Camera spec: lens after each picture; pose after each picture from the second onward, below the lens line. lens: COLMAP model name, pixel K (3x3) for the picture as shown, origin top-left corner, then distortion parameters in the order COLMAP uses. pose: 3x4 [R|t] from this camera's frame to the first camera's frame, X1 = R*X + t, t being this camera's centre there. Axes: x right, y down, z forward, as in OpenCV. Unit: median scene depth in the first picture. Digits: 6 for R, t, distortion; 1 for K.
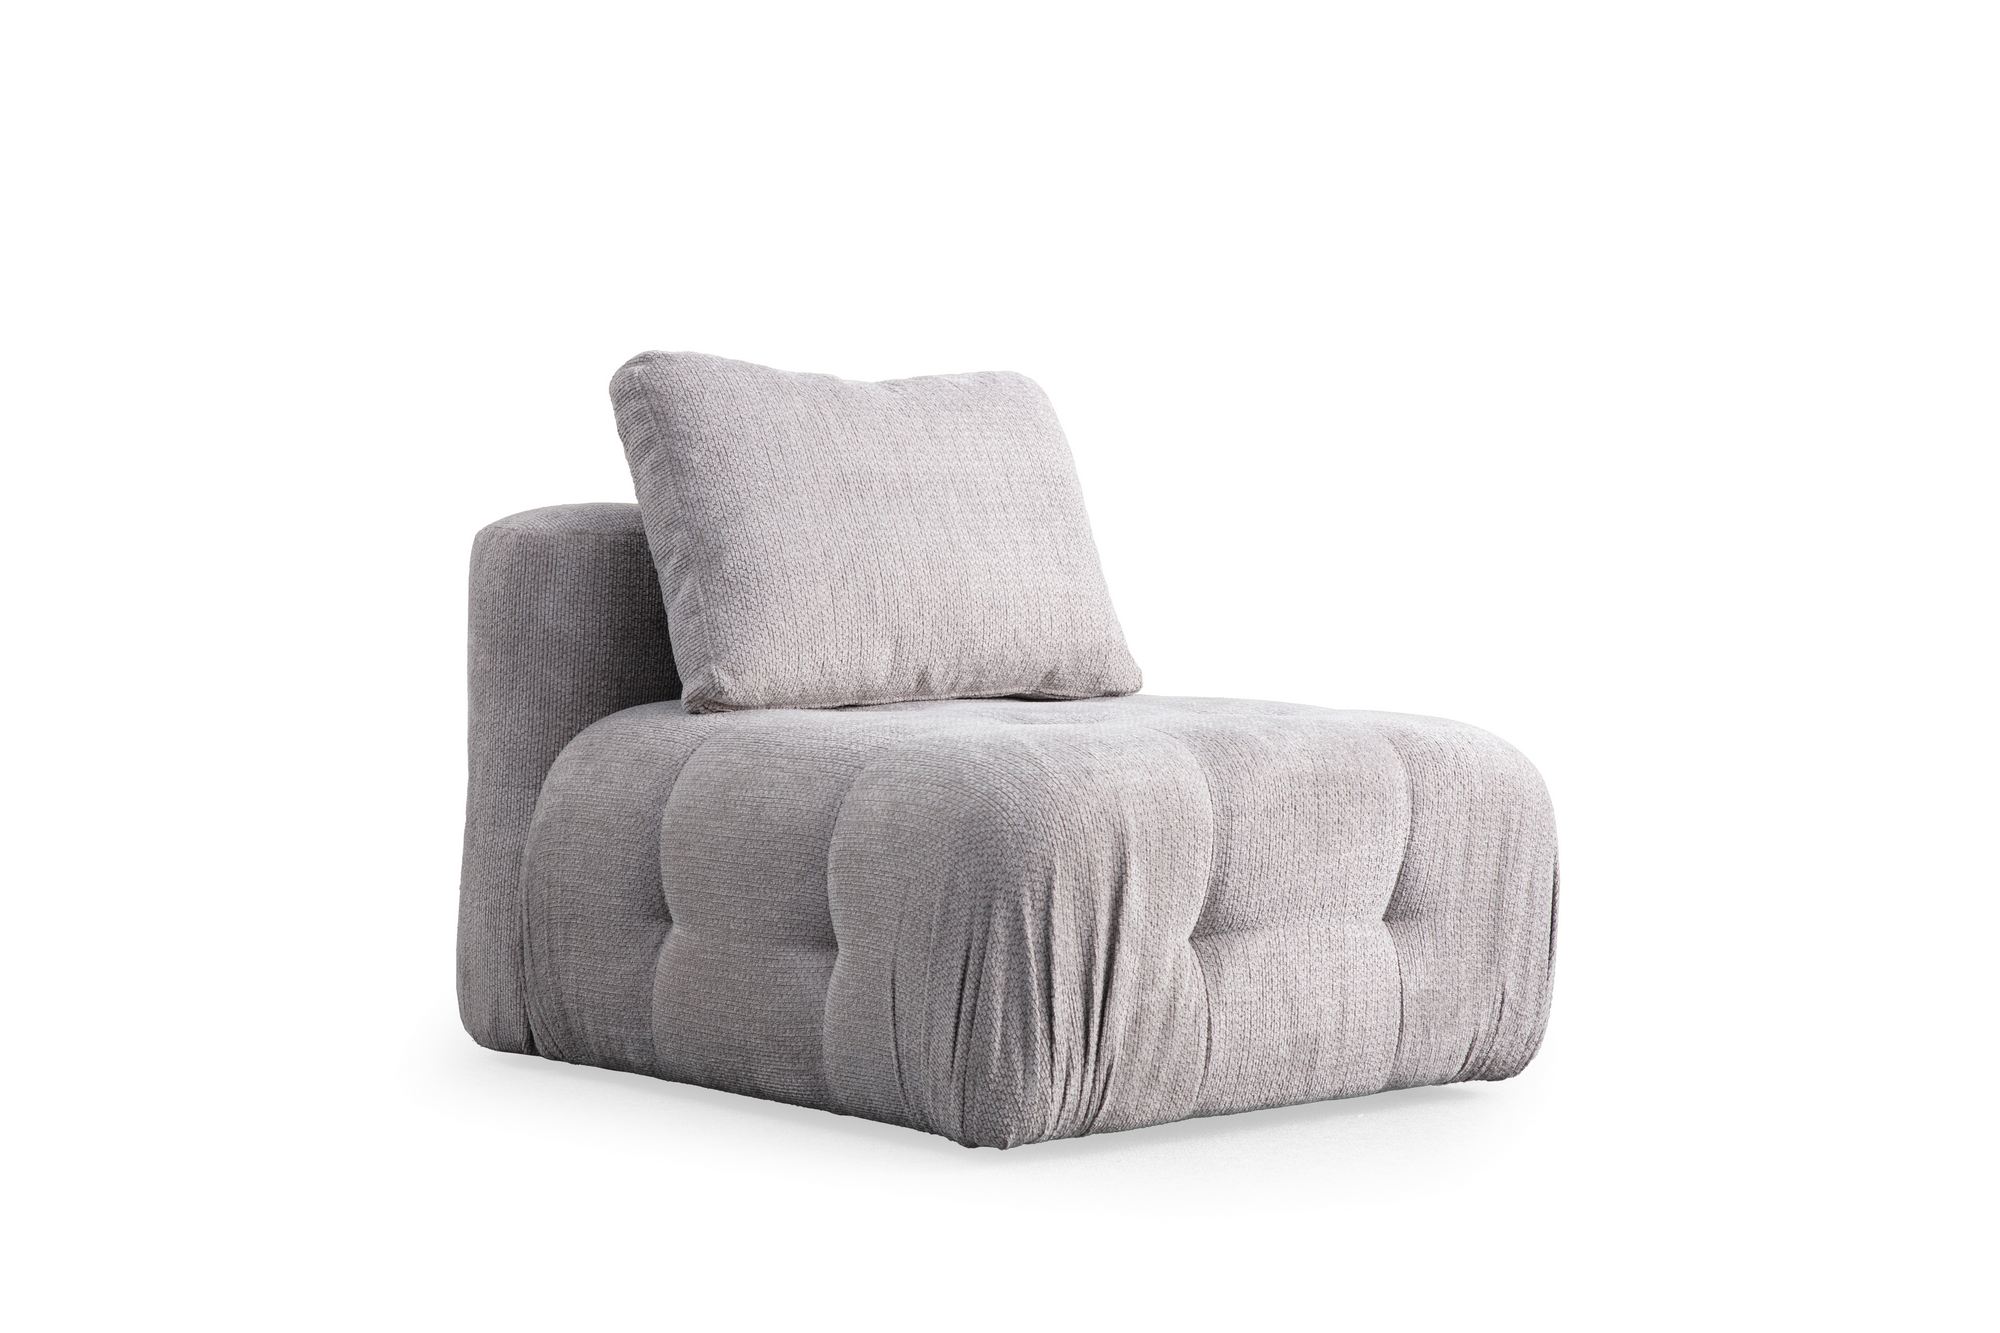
lens RADIAL K [[3603.7, 0, 929.7], [0, 3603.7, 632.2], [0, 0, 1]] dist [0.209158, 0.000000]
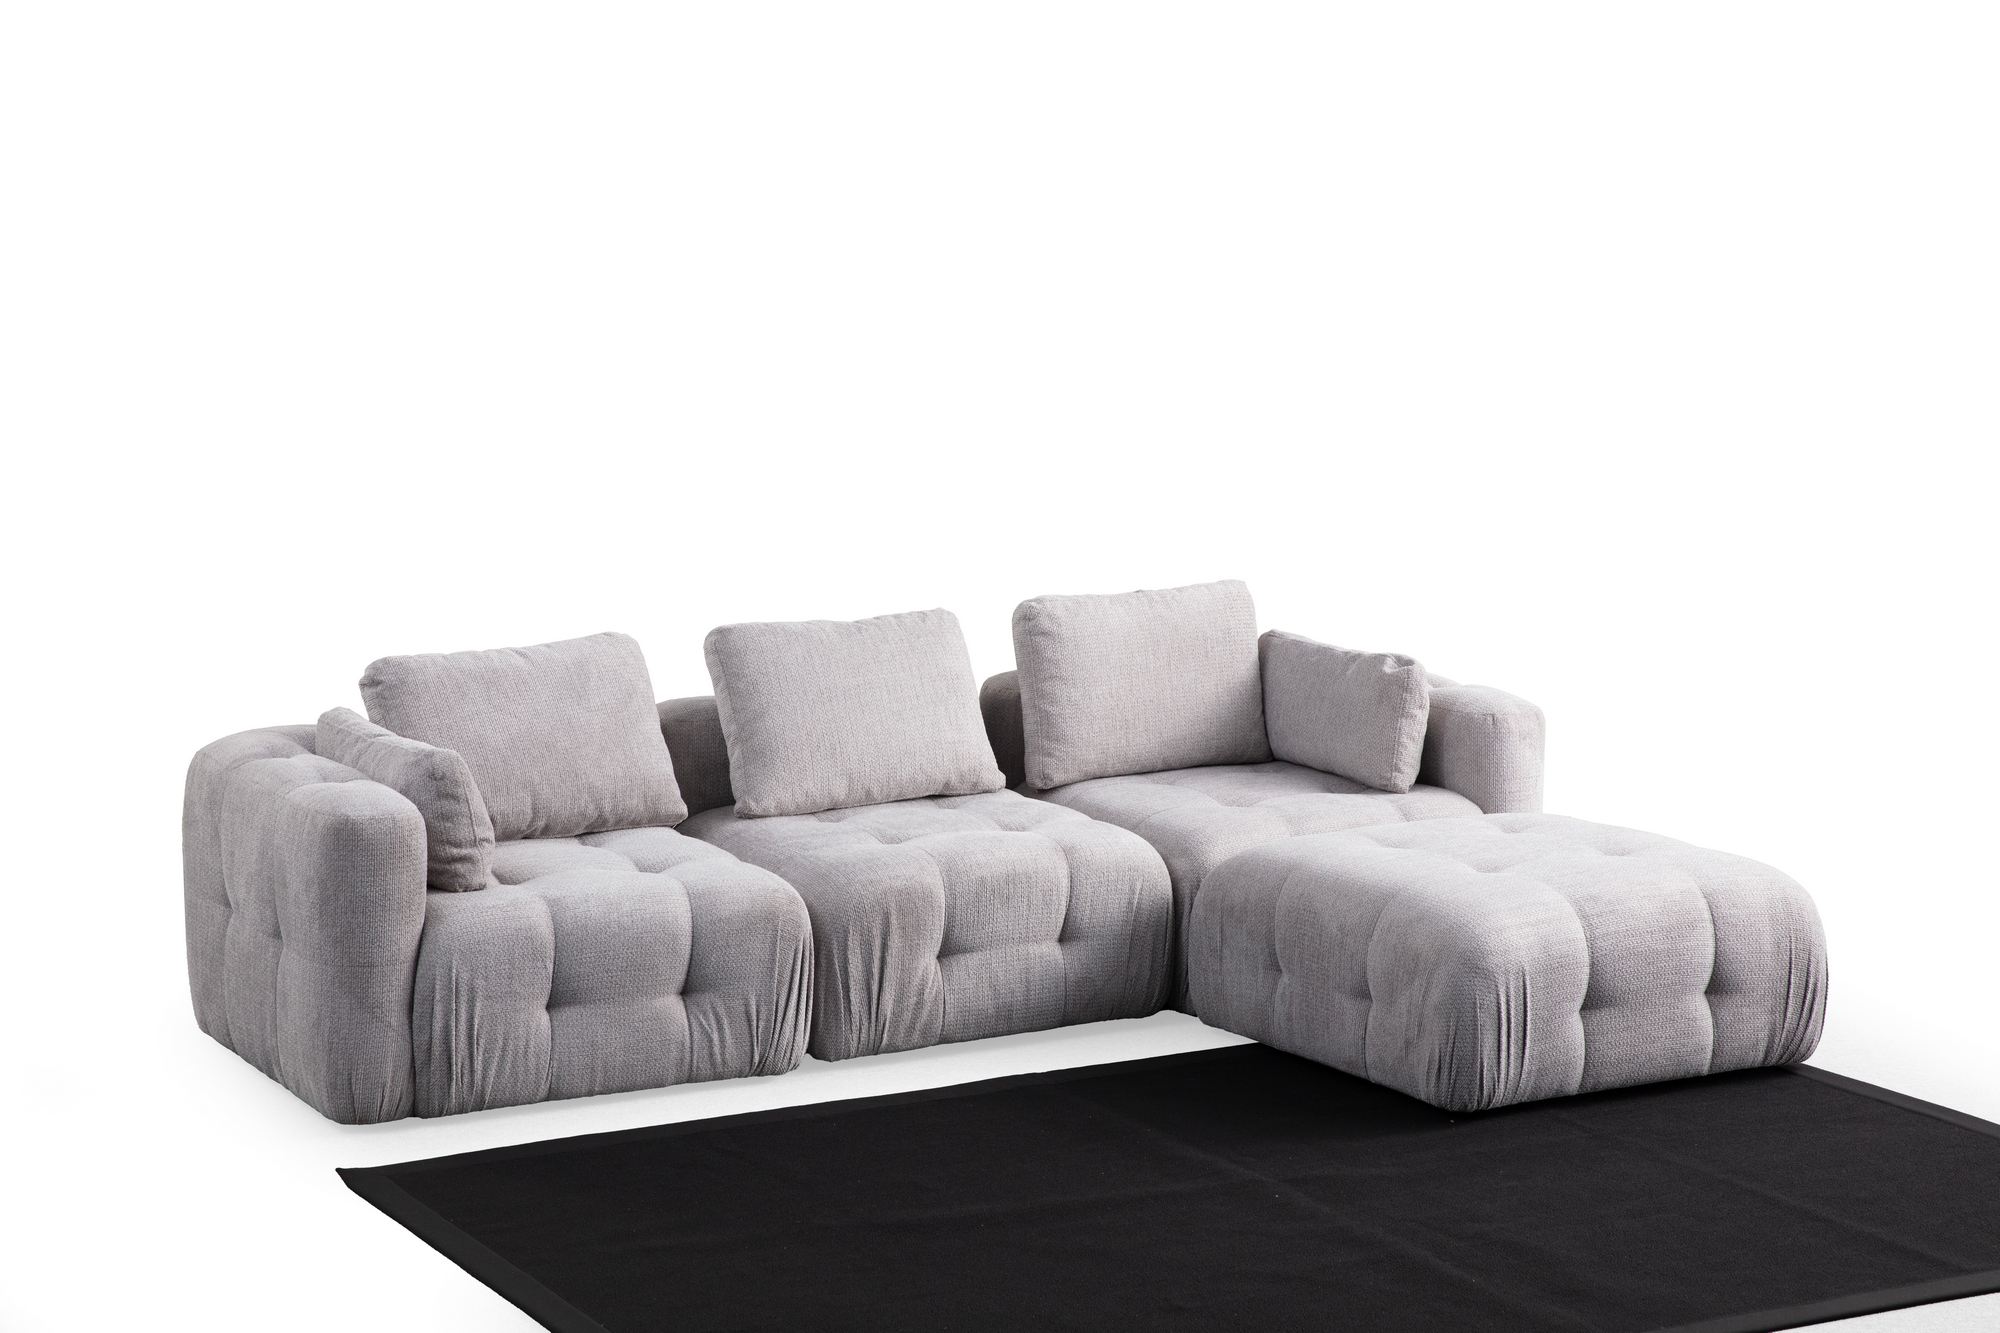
lens RADIAL K [[3603.7, 0, 995.0], [0, 3603.7, 661.3], [0, 0, 1]] dist [0.209158, 0.000000]
pose [[0.976472, 0.000064, -0.215643, 0.518913], [0.026273, 0.992515, 0.119264, -0.308238], [0.214036, -0.122123, 0.969162, -0.904432]]
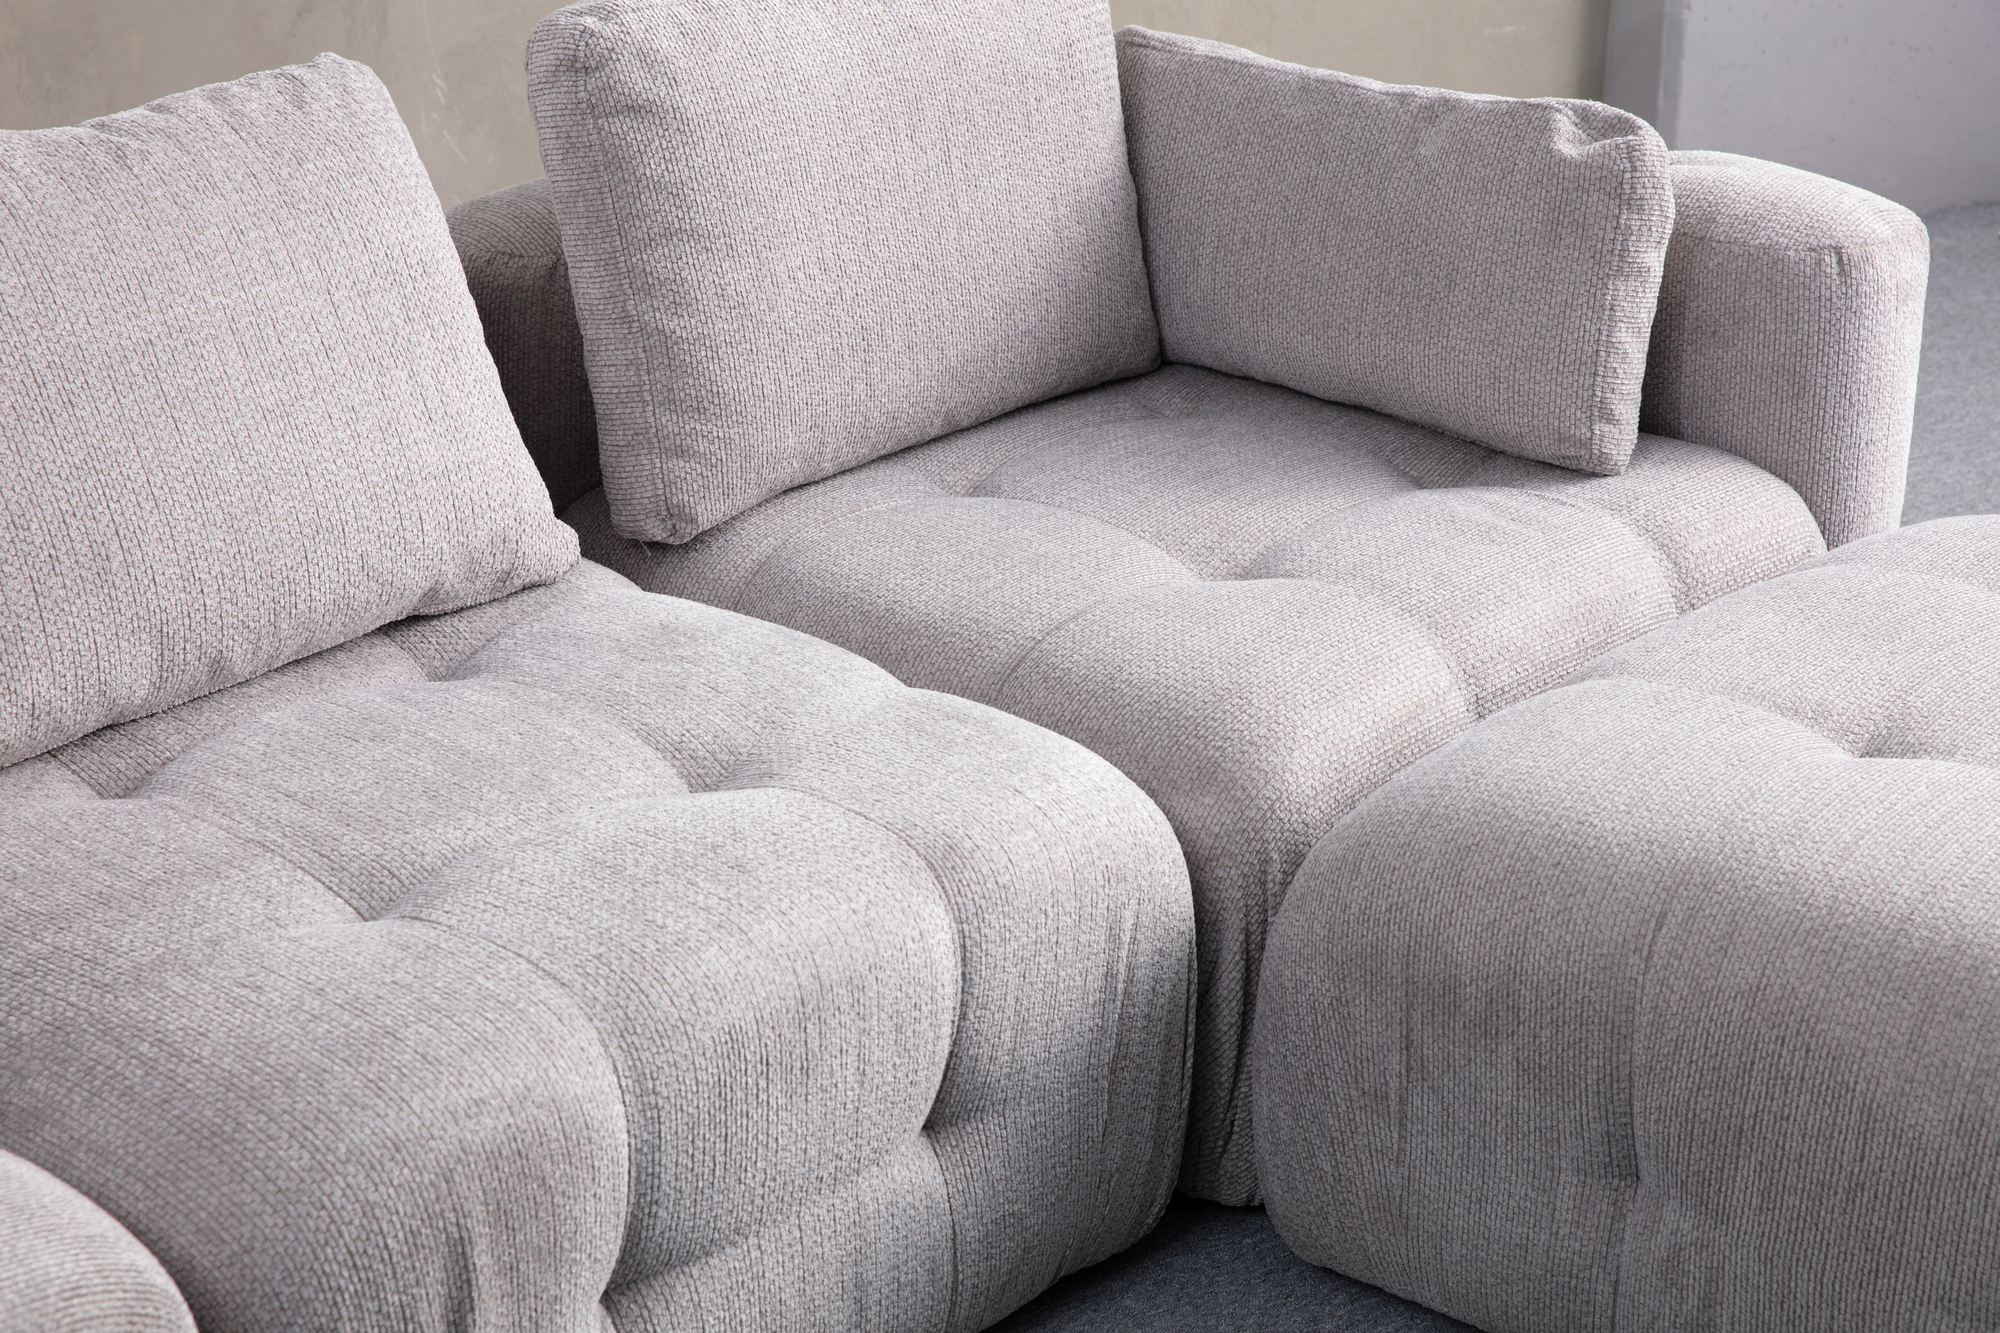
lens RADIAL K [[3603.7, 0, 962.2], [0, 3603.7, 660.1], [0, 0, 1]] dist [0.209158, 0.000000]
pose [[0.995654, -0.065644, 0.066059, 0.095068], [0.038071, 0.934251, 0.354578, -0.227032], [-0.084991, -0.350522, 0.932690, 0.428819]]
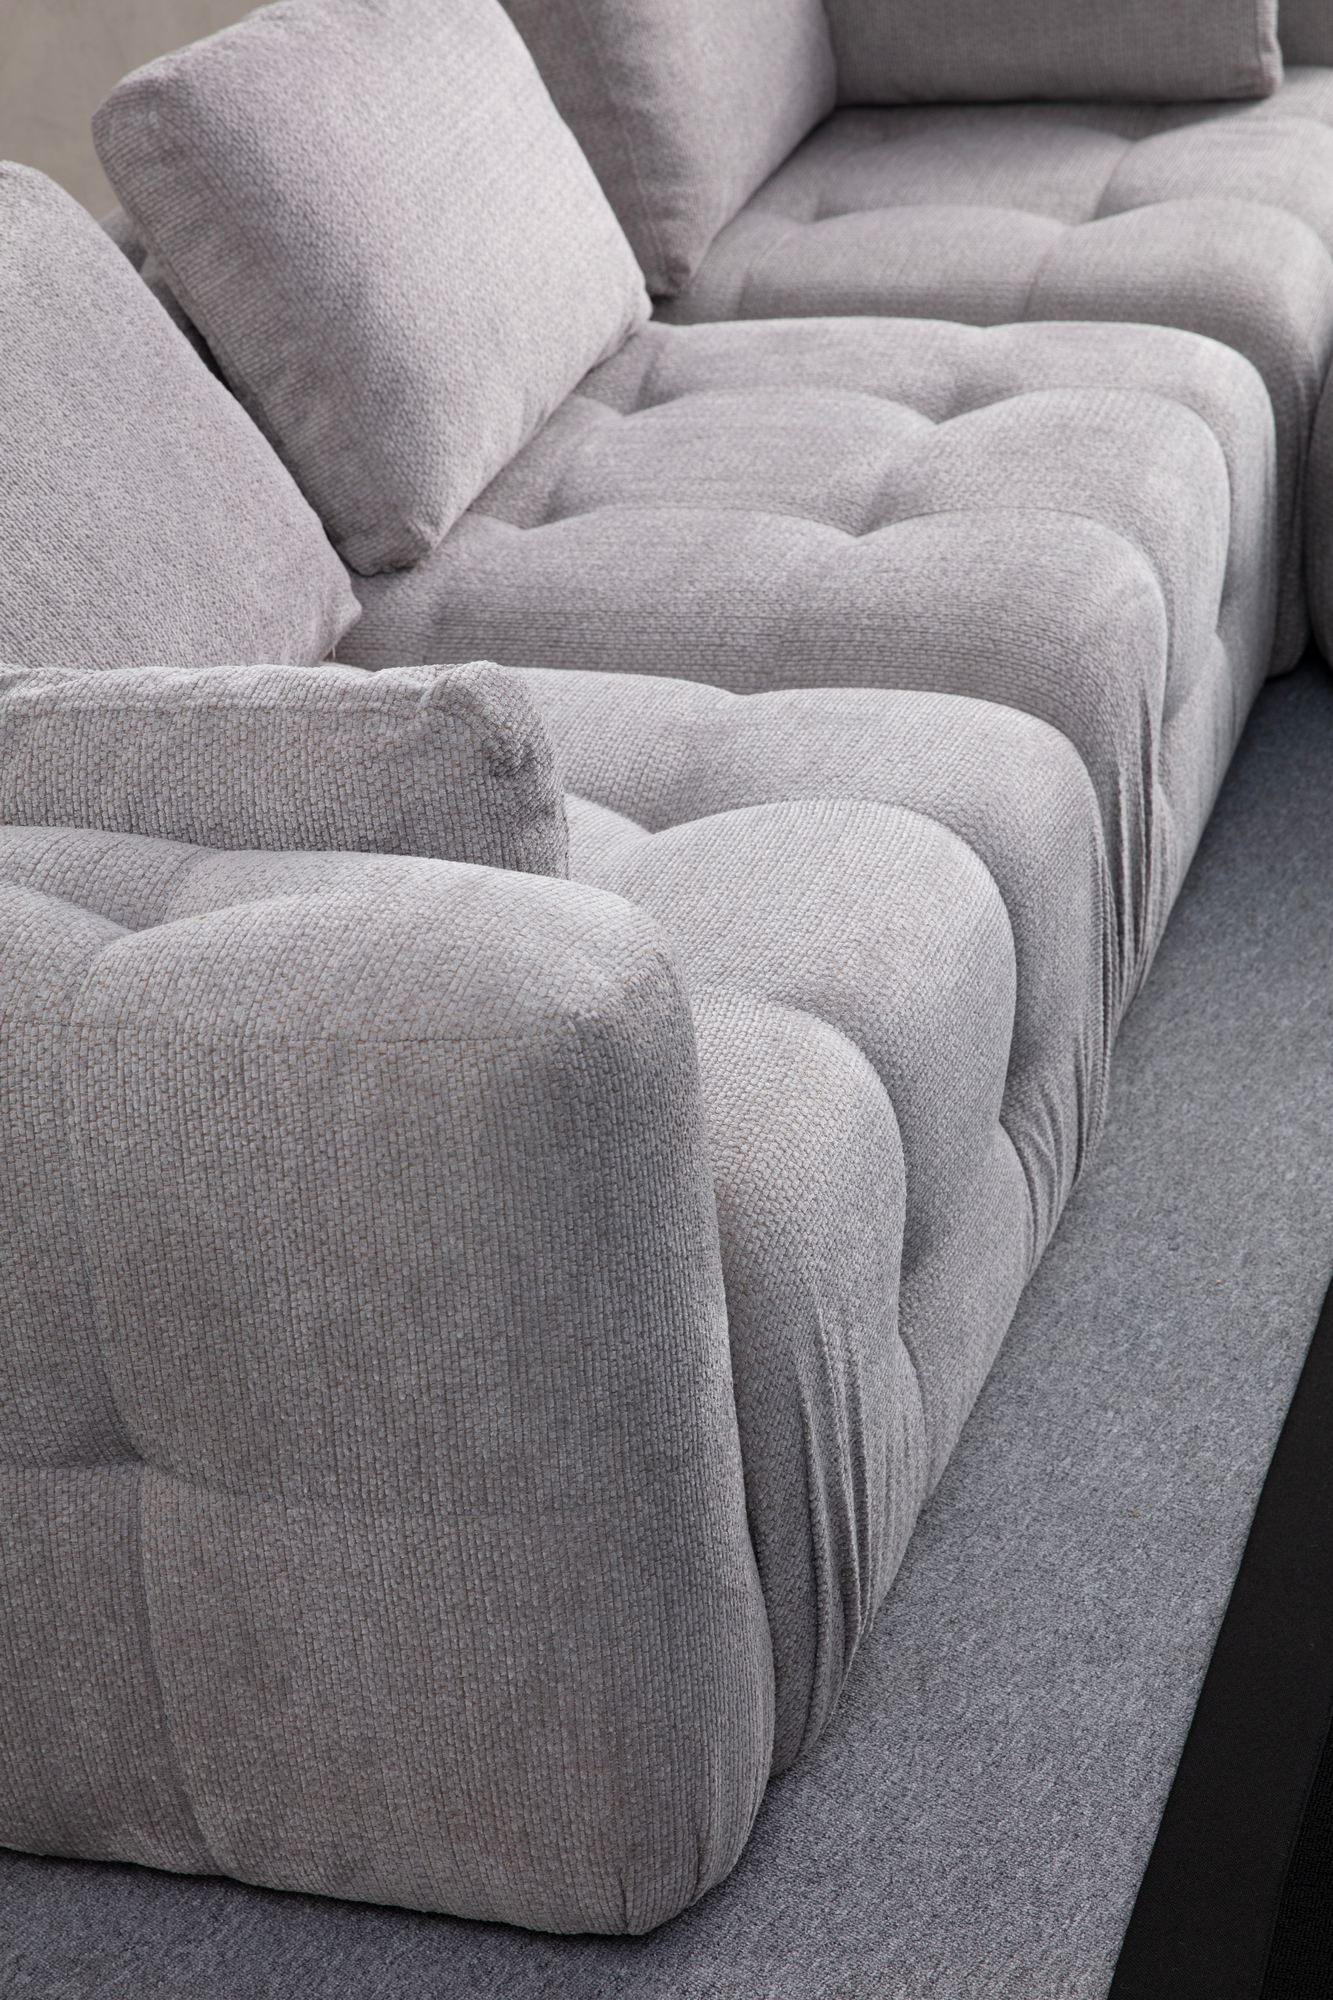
lens RADIAL K [[3603.7, 0, 660.6], [0, 3603.7, 995.0], [0, 0, 1]] dist [0.209158, 0.000000]
pose [[0.846857, -0.337633, 0.410897, -0.367700], [0.125772, 0.877855, 0.462116, -0.254806], [-0.516734, -0.339667, 0.785883, 0.362253]]
